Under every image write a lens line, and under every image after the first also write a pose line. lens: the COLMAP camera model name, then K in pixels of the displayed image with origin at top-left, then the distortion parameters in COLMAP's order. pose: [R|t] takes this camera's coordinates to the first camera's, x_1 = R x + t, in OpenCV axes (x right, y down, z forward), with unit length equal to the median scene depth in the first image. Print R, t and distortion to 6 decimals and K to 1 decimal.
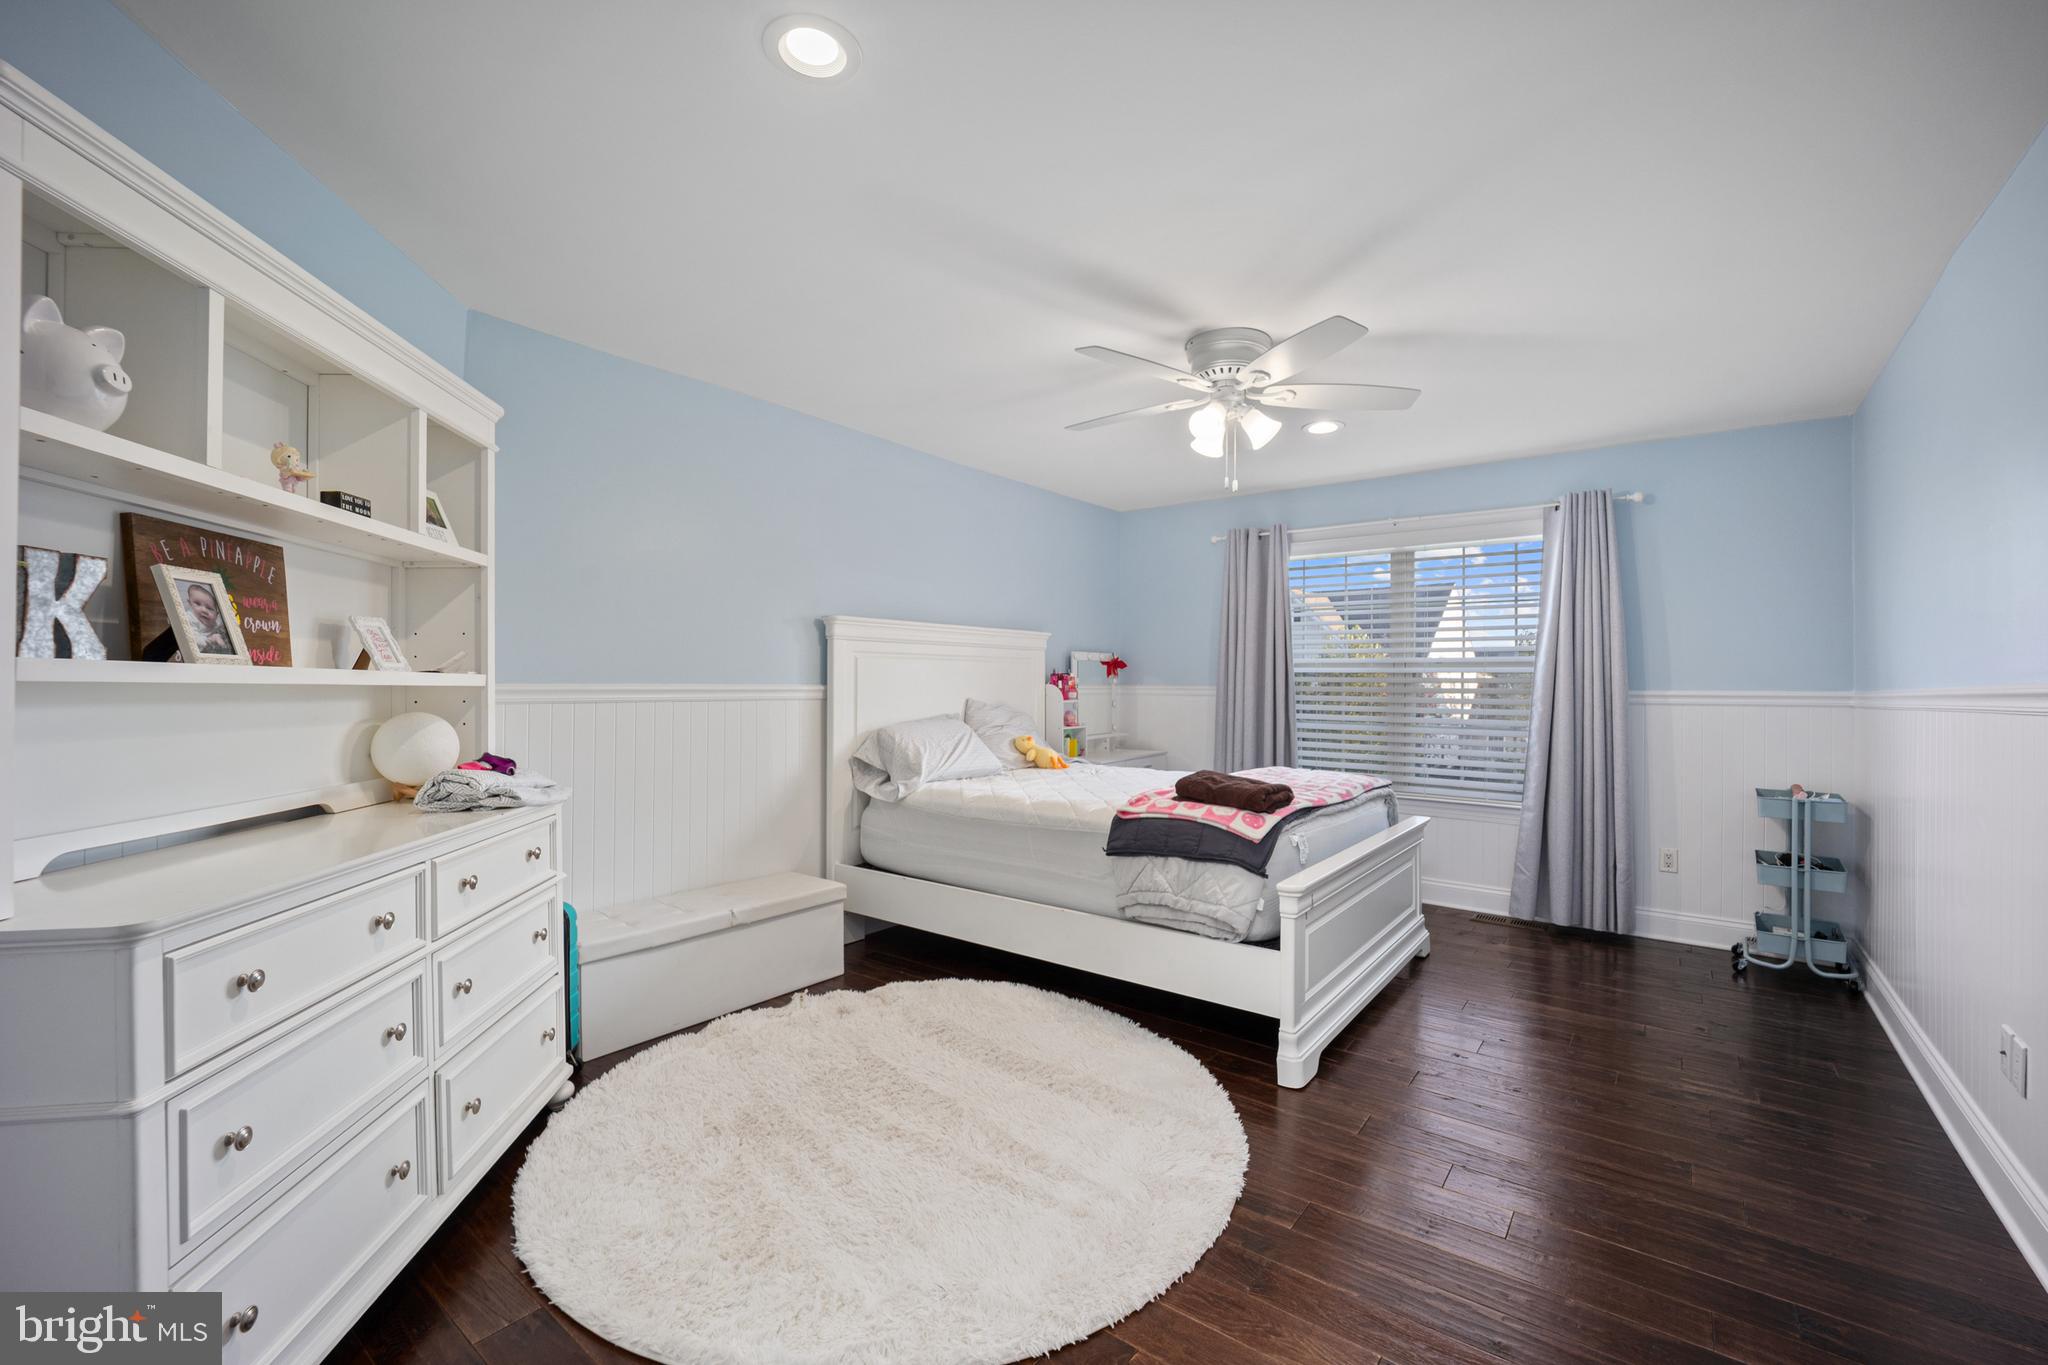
lens RADIAL K [[864.7, 0, 1018.1], [0, 864.7, 685.8], [0, 0, 1]] dist [-0.004288, 0.000073]
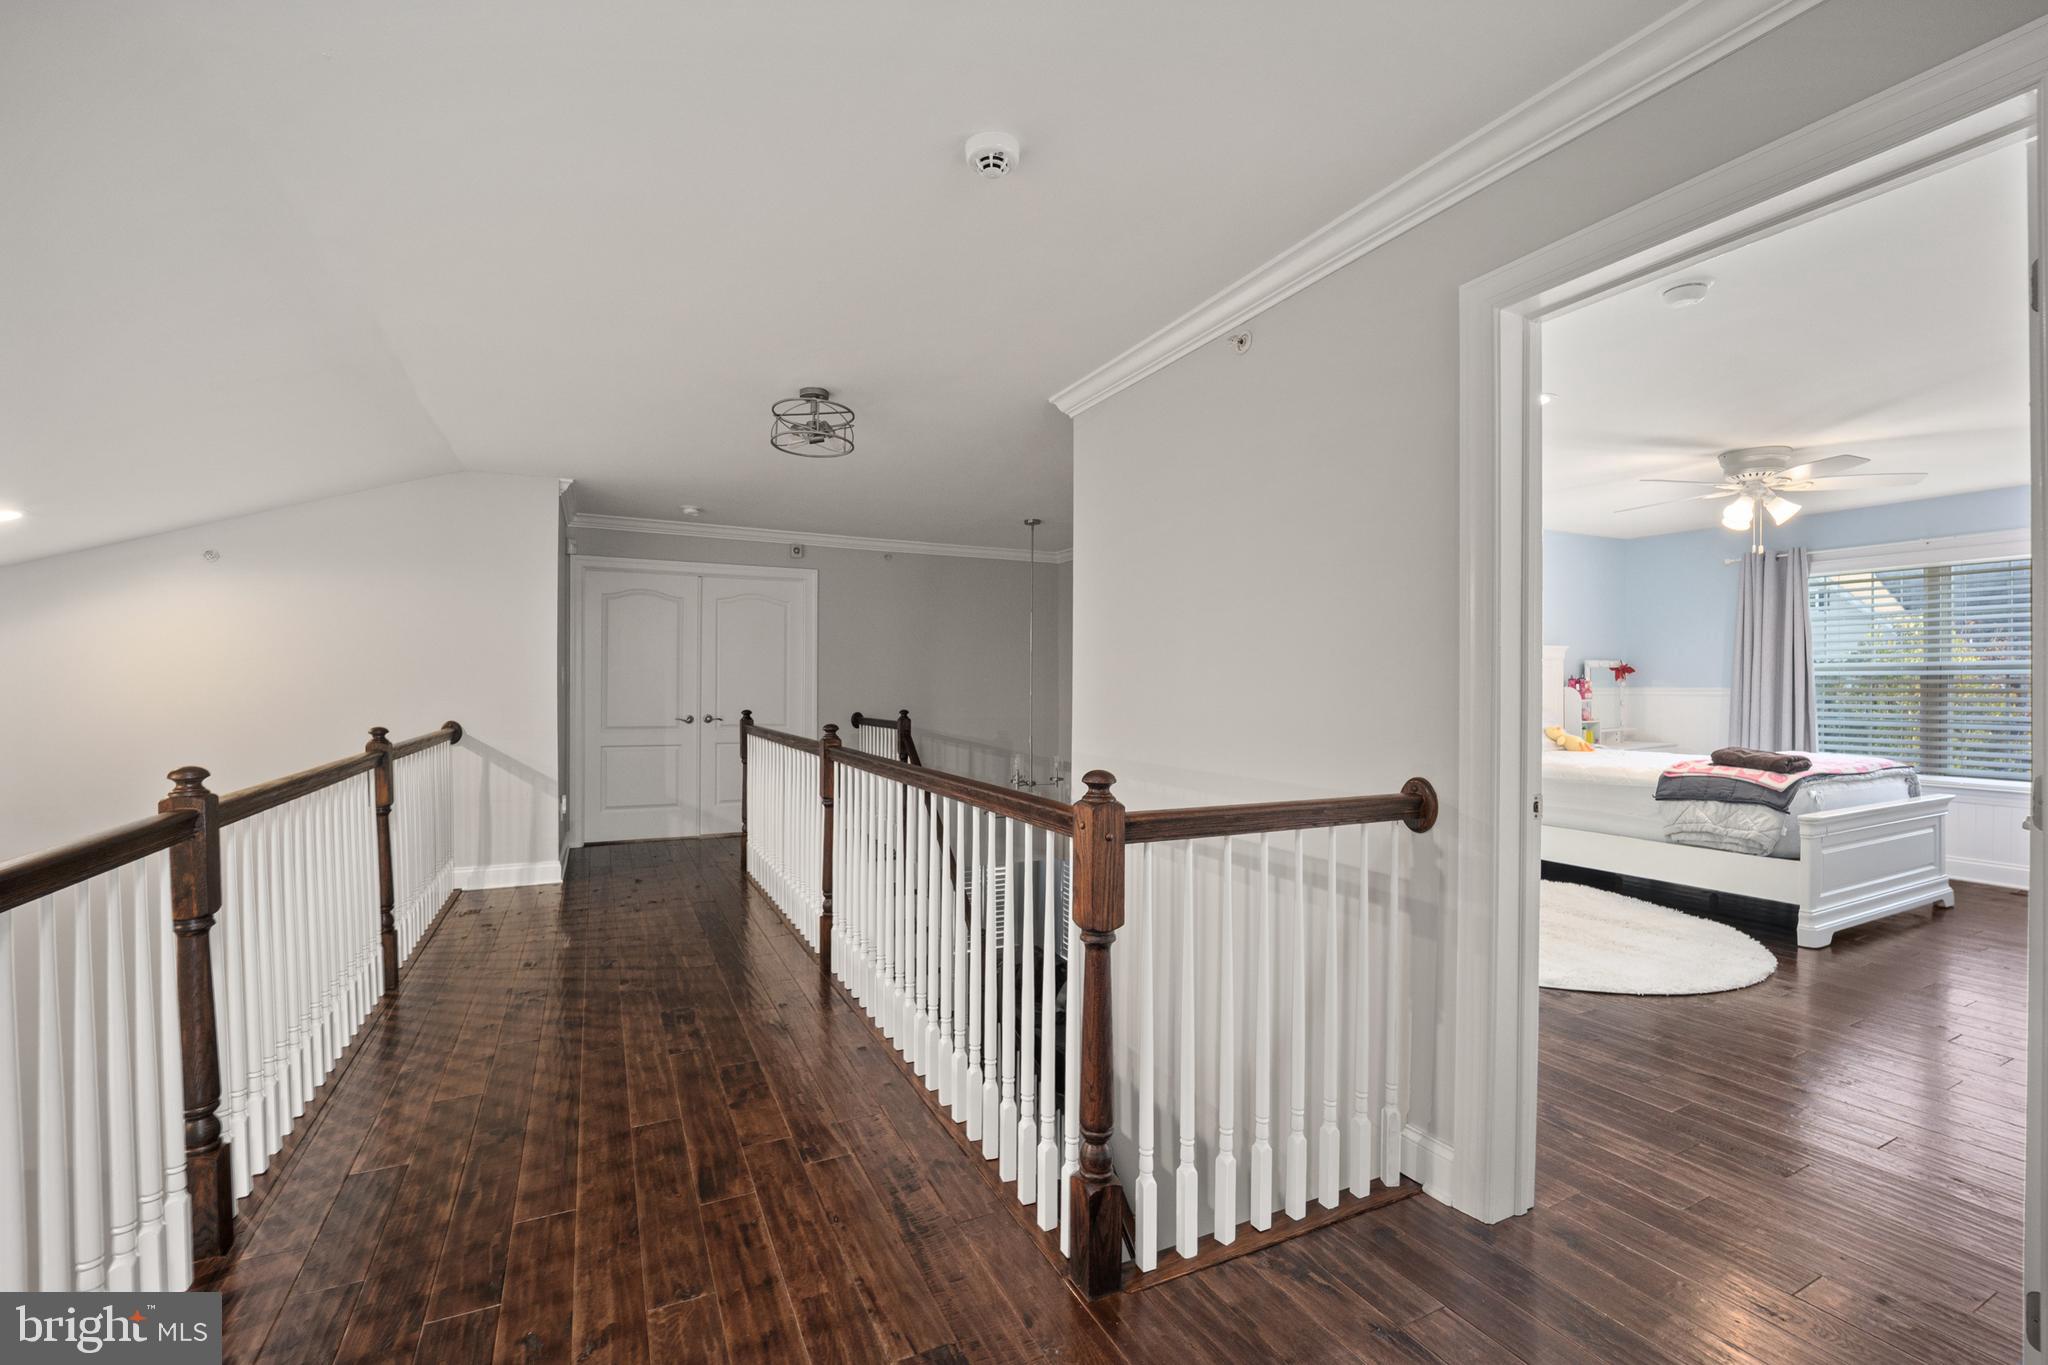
lens RADIAL K [[864.7, 0, 1041.7], [0, 864.7, 696.3], [0, 0, 1]] dist [-0.004288, 0.000073]
pose [[0.910790, -0.001692, -0.412866, -0.252300], [0.005961, 0.999941, 0.009054, -0.007398], [0.412826, -0.010707, 0.910747, -0.821314]]
